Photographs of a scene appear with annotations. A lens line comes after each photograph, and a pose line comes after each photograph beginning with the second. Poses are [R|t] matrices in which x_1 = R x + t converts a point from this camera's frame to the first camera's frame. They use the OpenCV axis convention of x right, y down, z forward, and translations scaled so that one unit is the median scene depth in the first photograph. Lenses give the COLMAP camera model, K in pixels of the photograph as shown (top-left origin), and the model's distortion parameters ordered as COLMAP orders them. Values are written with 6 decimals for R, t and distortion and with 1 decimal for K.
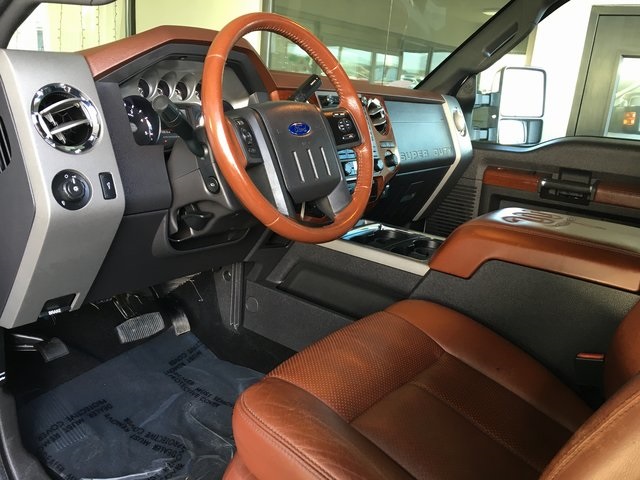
lens RADIAL K [[542.6, 0, 318.5], [0, 542.6, 234.0], [0, 0, 1]] dist [0.076102, -0.108261]
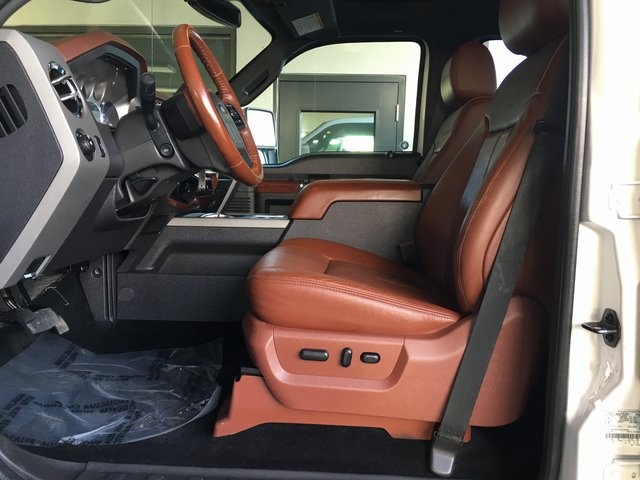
lens RADIAL K [[542.6, 0, 318.5], [0, 542.6, 234.0], [0, 0, 1]] dist [0.076102, -0.108261]
pose [[0.818396, -0.117066, 0.562604, -0.473605], [0.193179, 0.978099, -0.077487, 0.197623], [-0.541211, 0.172098, 0.823087, -0.156401]]
